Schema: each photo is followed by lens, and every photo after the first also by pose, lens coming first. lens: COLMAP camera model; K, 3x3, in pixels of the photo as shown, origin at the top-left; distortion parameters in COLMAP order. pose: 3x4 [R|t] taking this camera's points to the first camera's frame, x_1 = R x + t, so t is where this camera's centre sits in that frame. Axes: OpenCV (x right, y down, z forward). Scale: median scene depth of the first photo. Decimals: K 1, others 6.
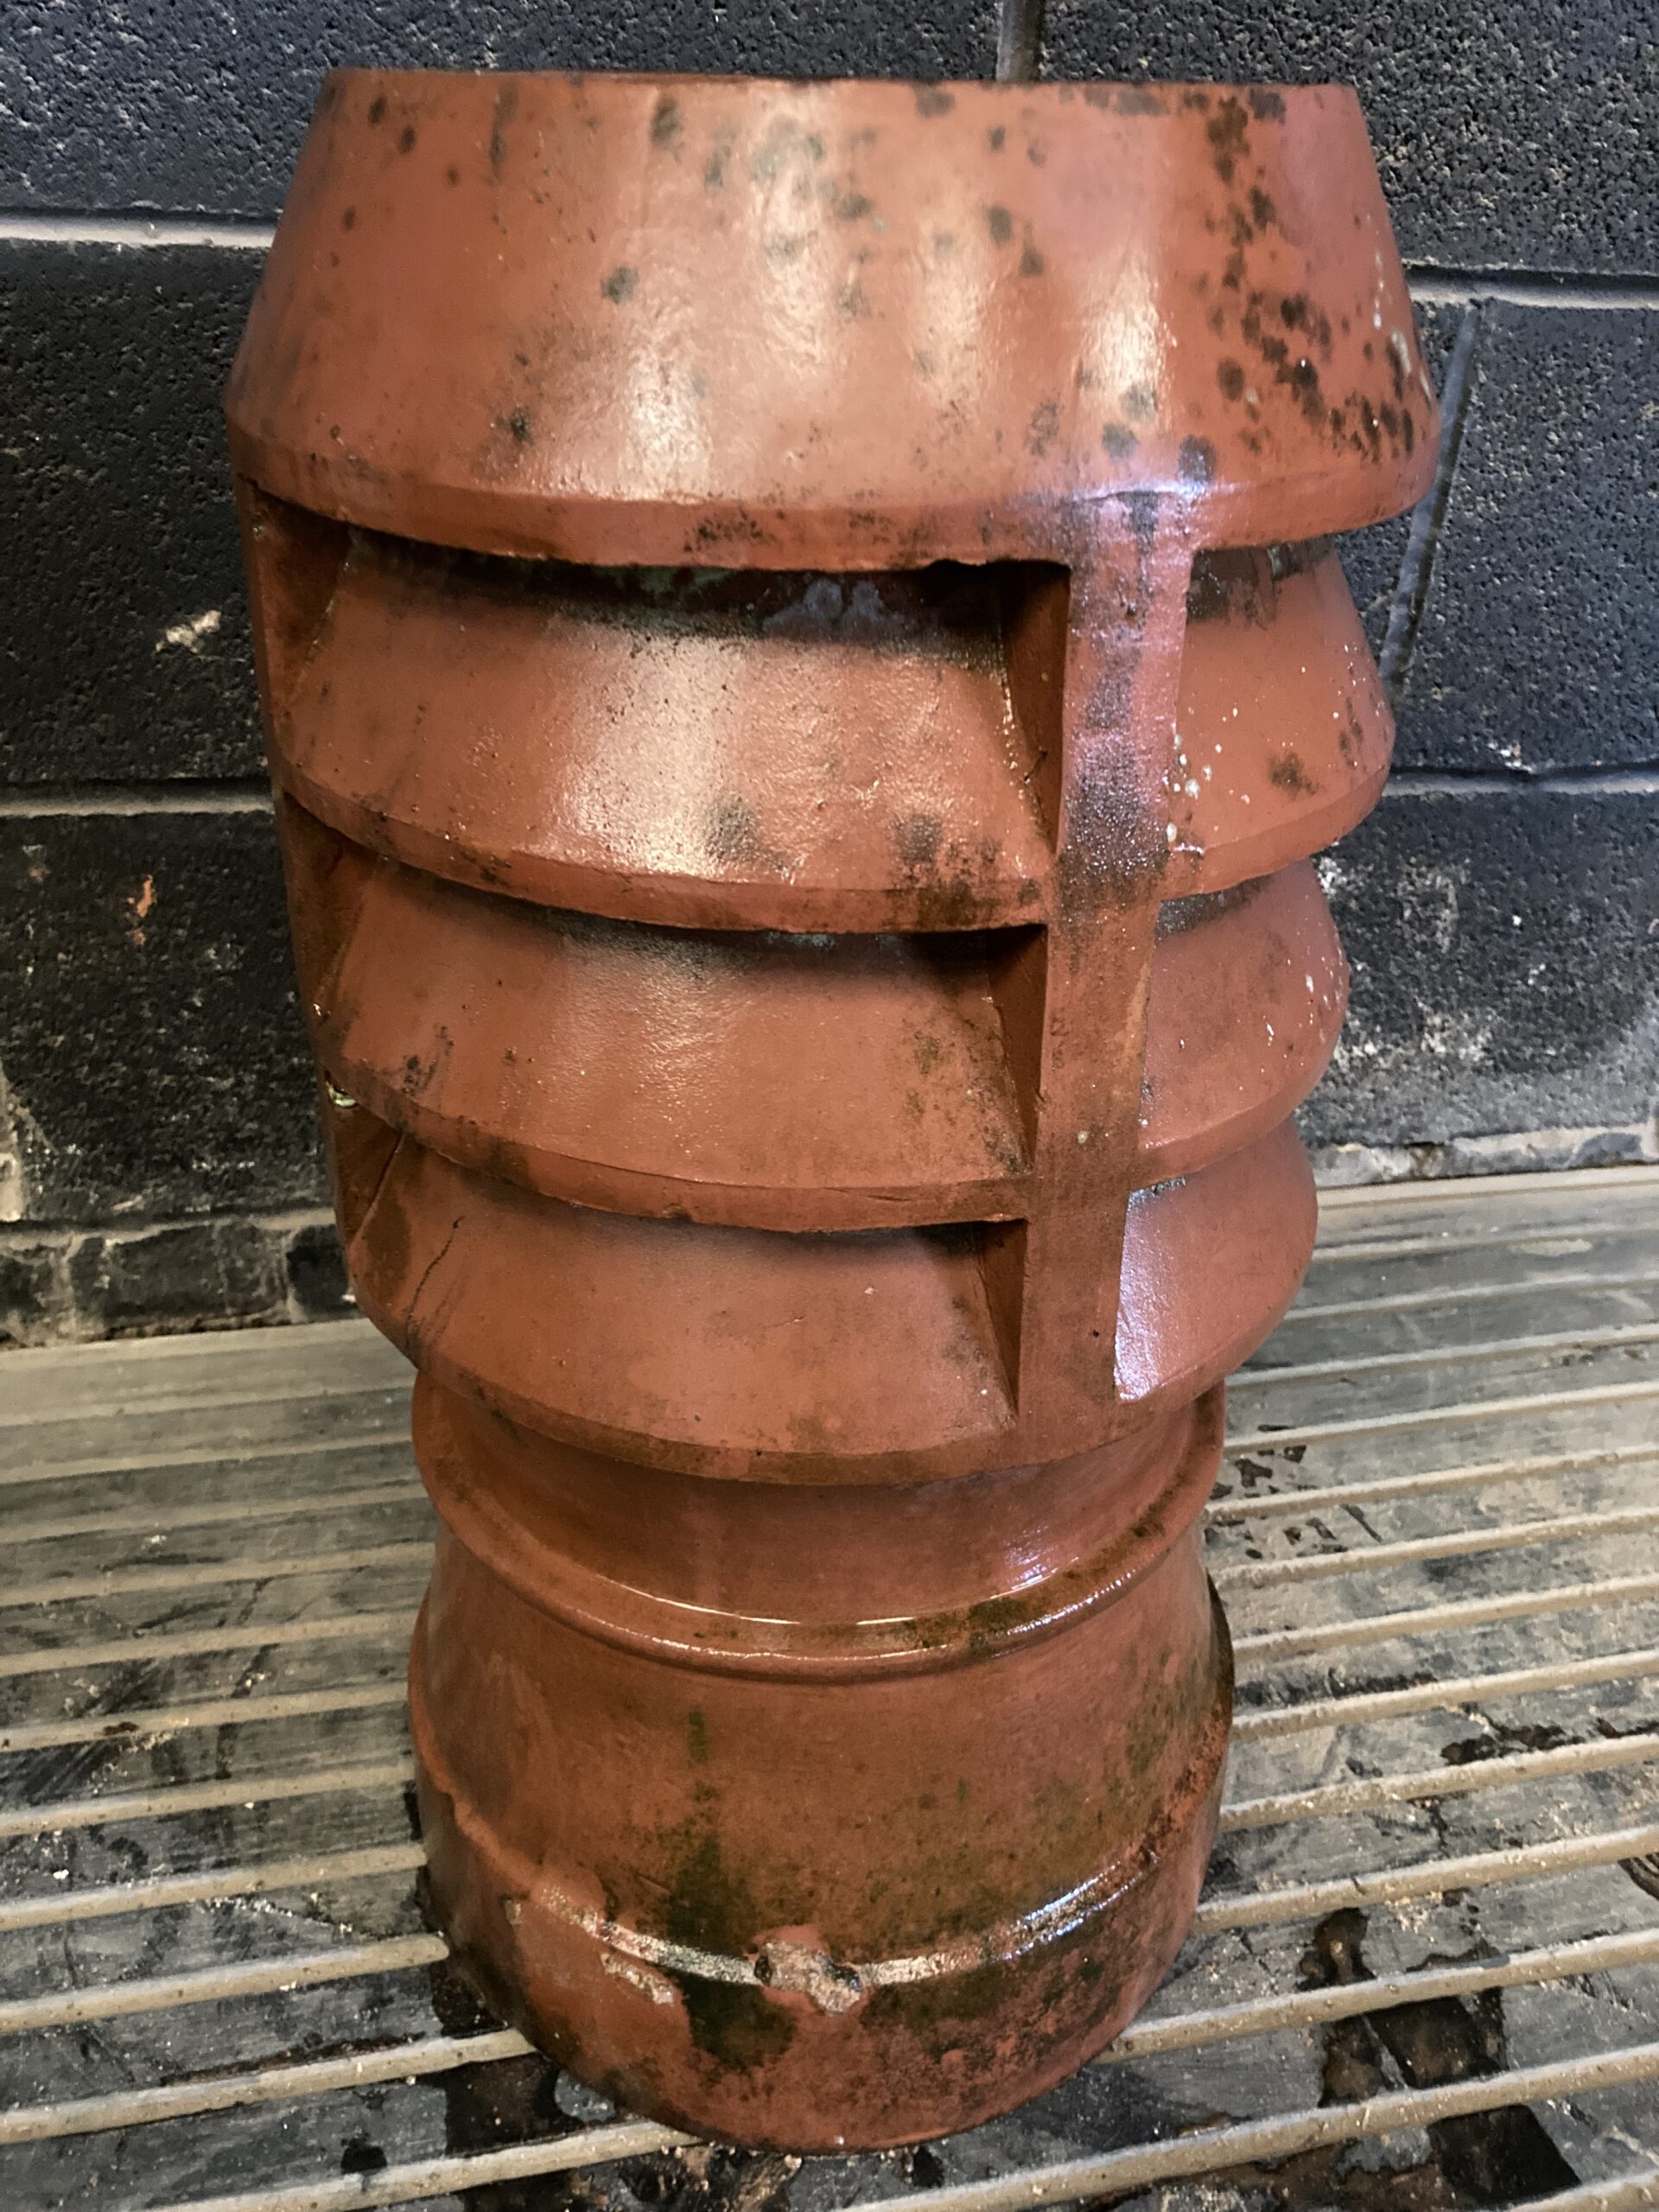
lens RADIAL K [[1827.2, 0, 817.3], [0, 1827.2, 1120.2], [0, 0, 1]] dist [-0.001462, 0.000508]
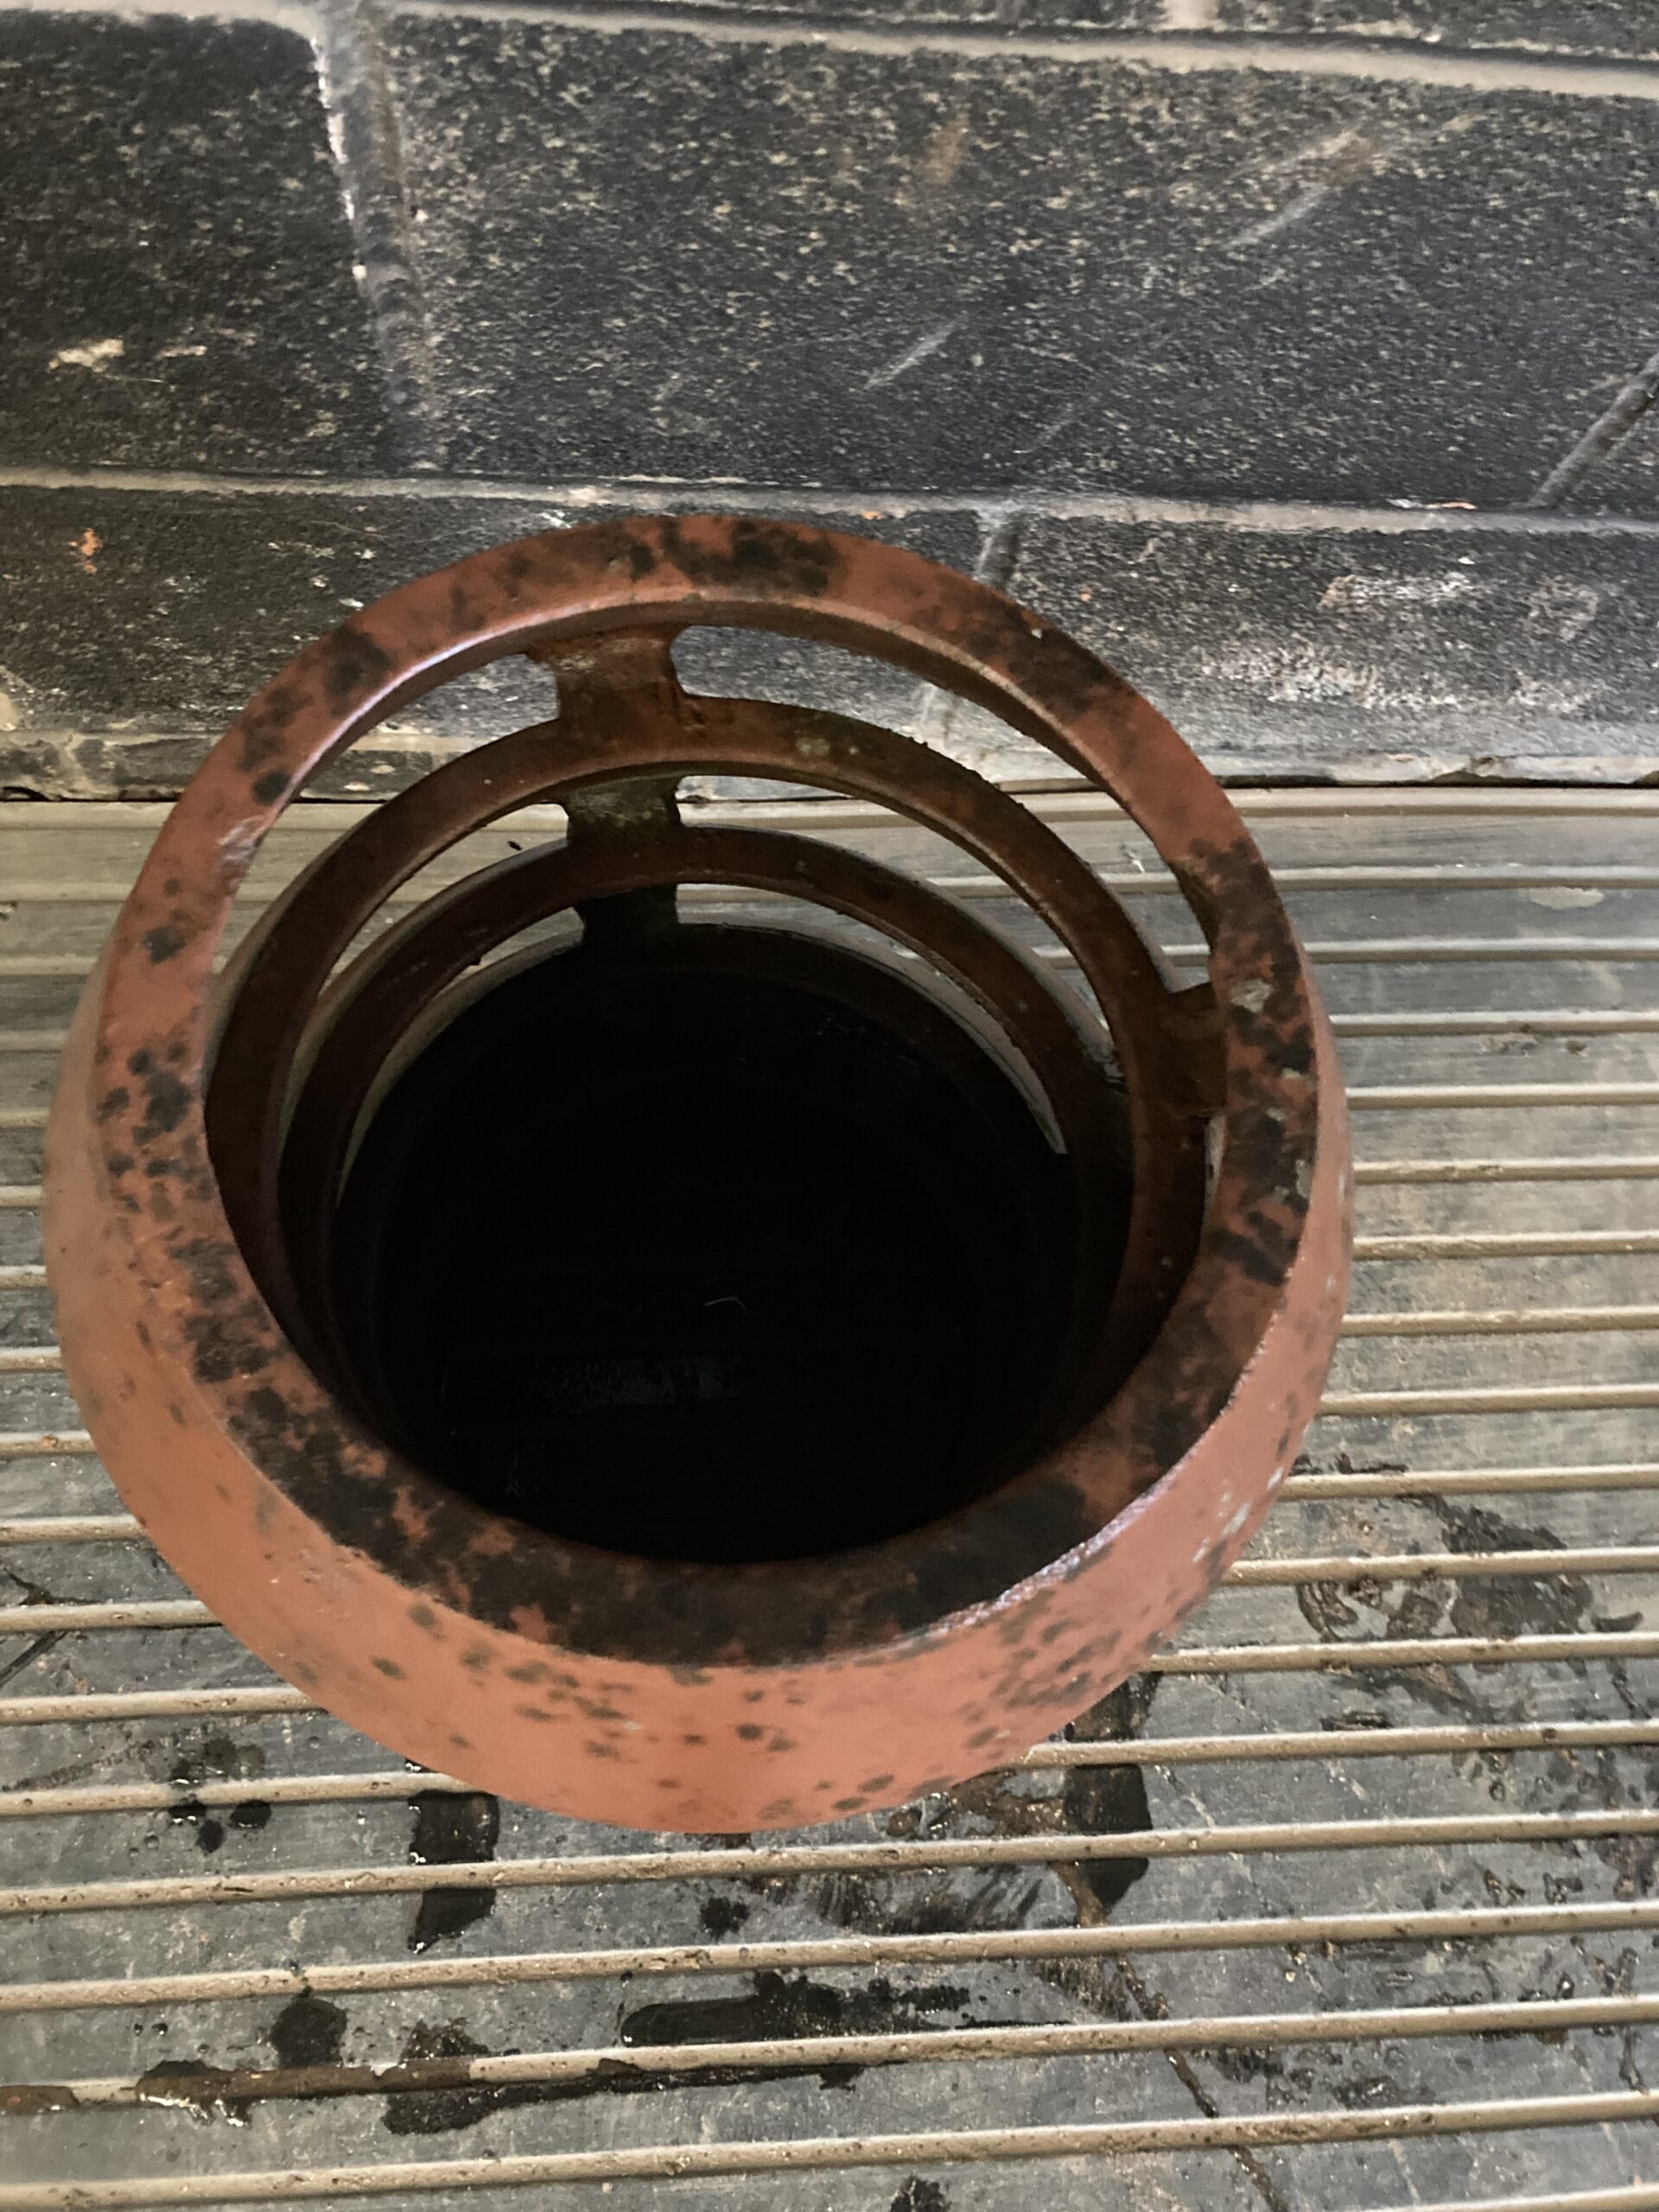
lens RADIAL K [[1827.2, 0, 821.9], [0, 1827.2, 1107.8], [0, 0, 1]] dist [-0.001462, 0.000508]
pose [[0.984707, 0.174115, 0.005951, 0.030300], [-0.130064, 0.711994, 0.690035, -0.601535], [0.115908, -0.680256, 0.723752, 0.209410]]
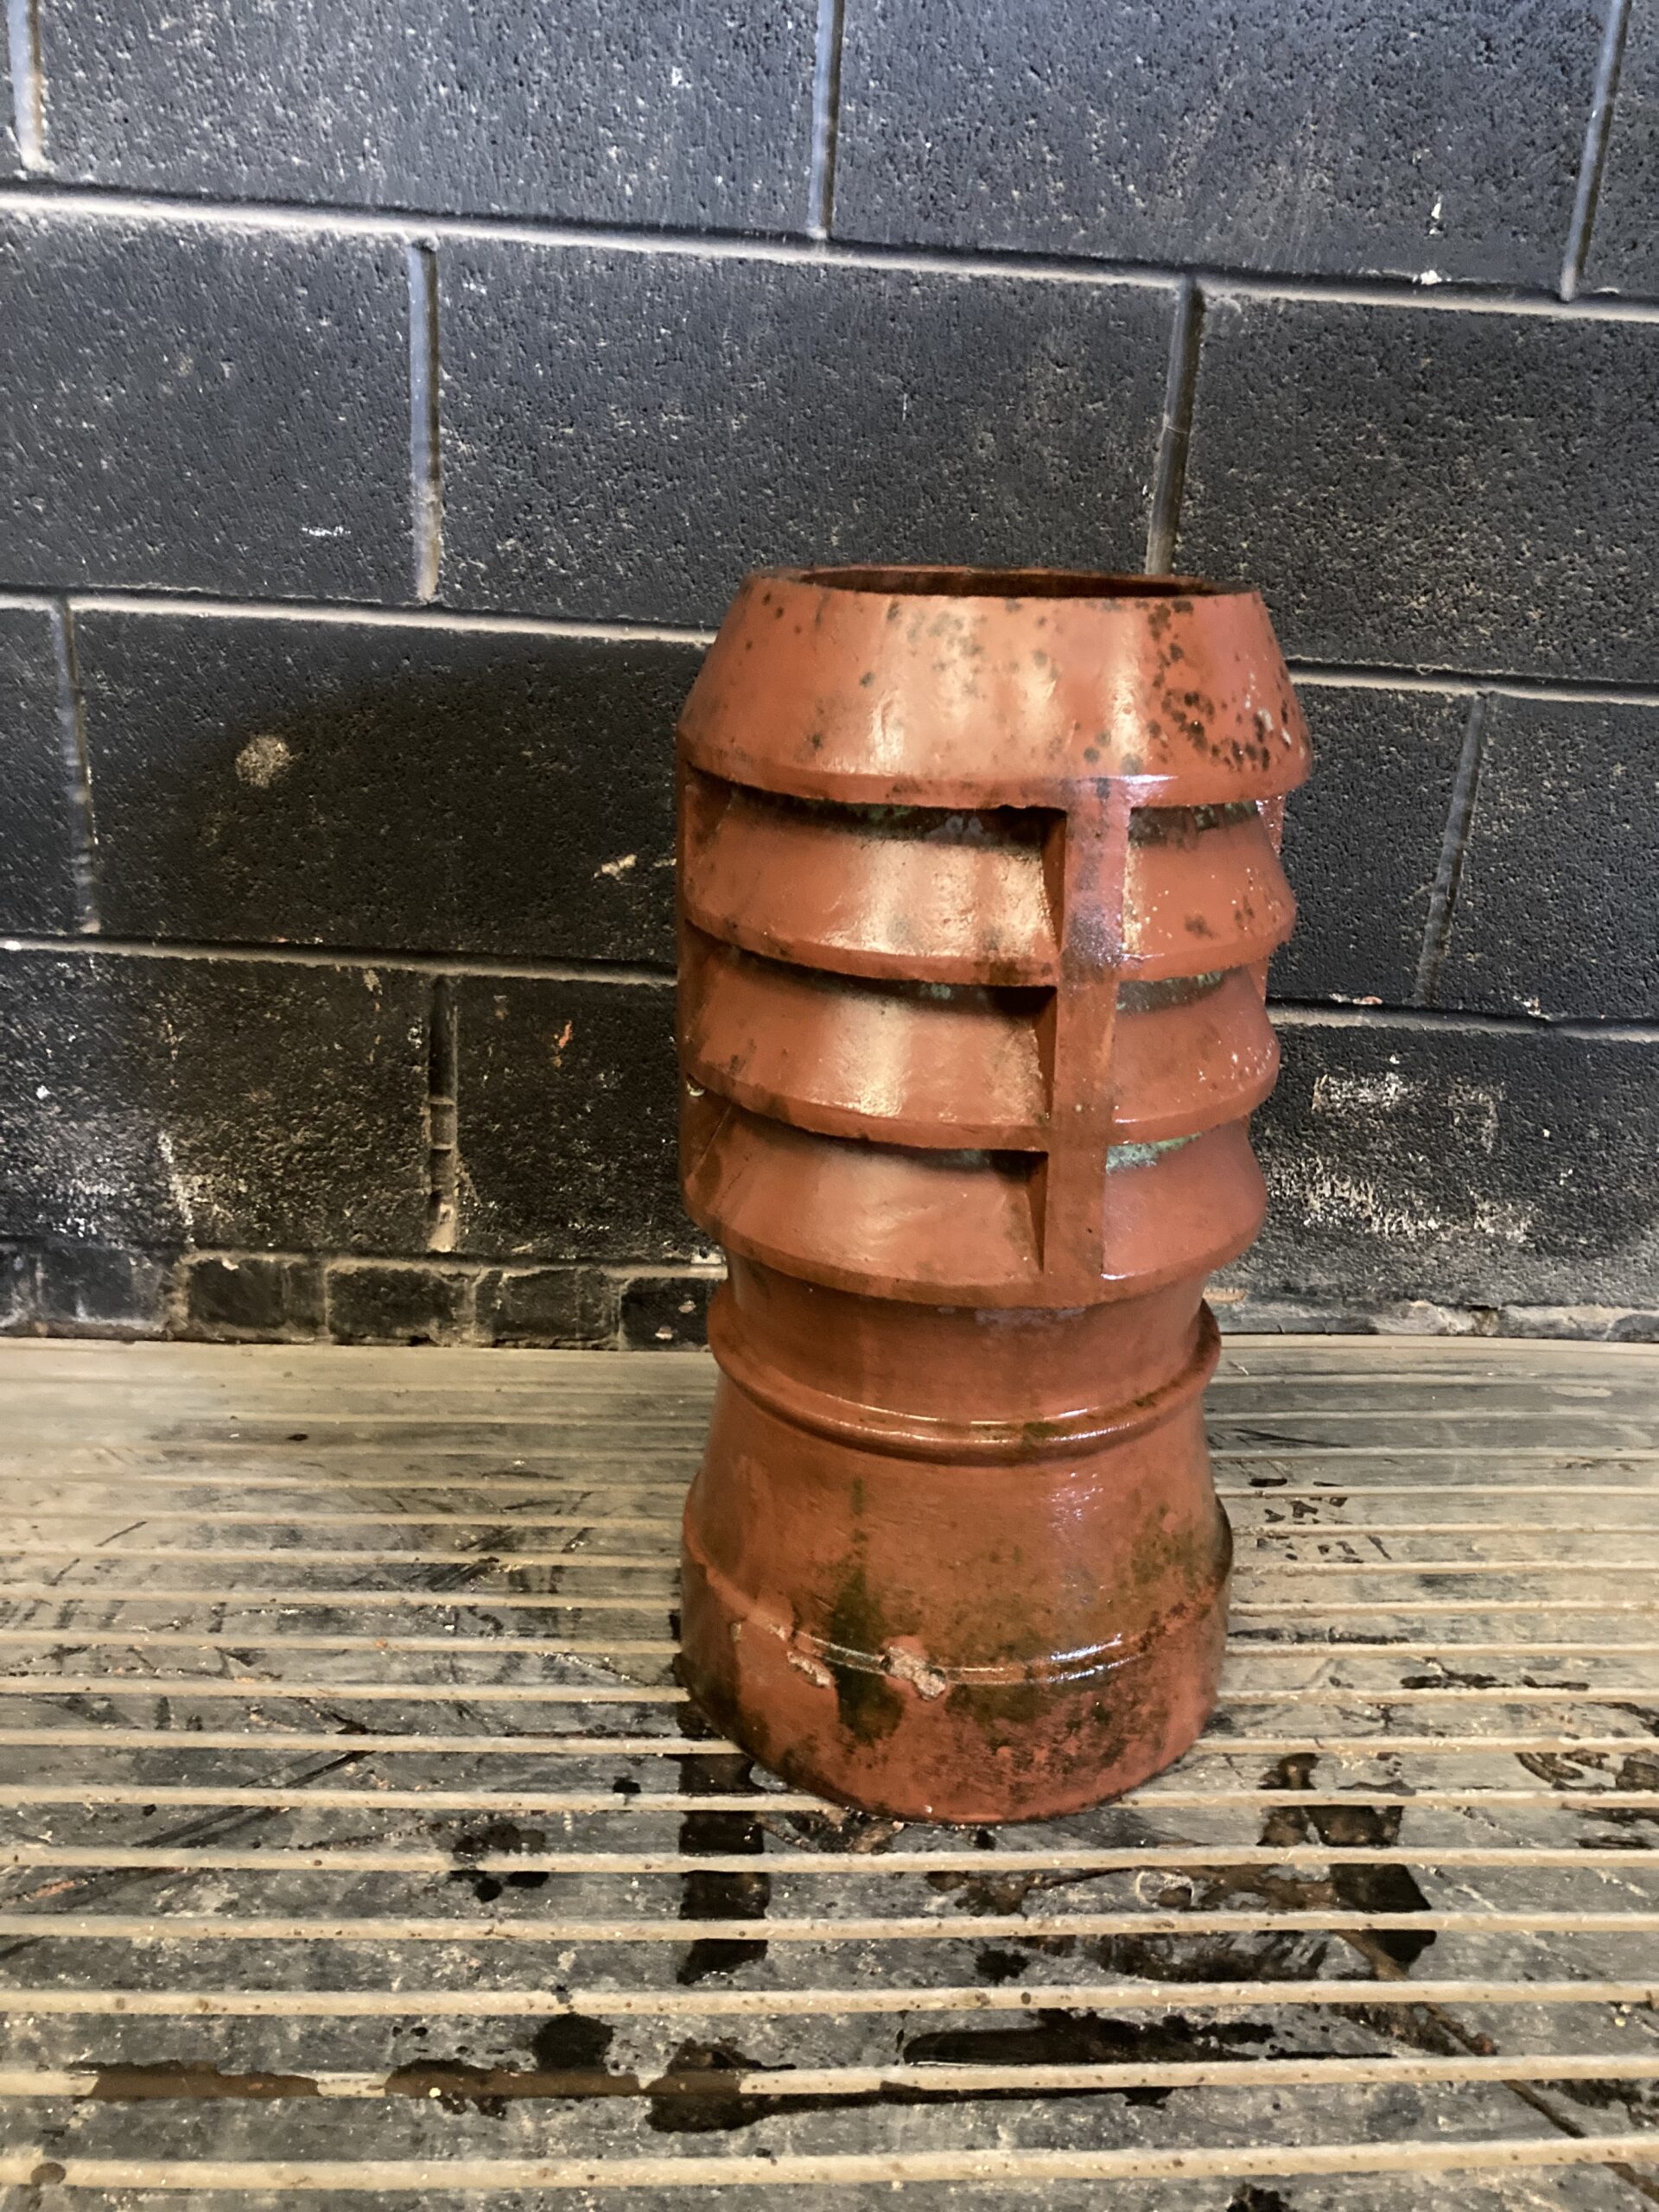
lens RADIAL K [[1827.2, 0, 826.2], [0, 1827.2, 1097.1], [0, 0, 1]] dist [-0.001462, 0.000508]
pose [[0.984844, 0.065257, -0.160696, 0.097726], [-0.094009, 0.979457, -0.178399, 0.183876], [0.145753, 0.190802, 0.970748, -0.446363]]
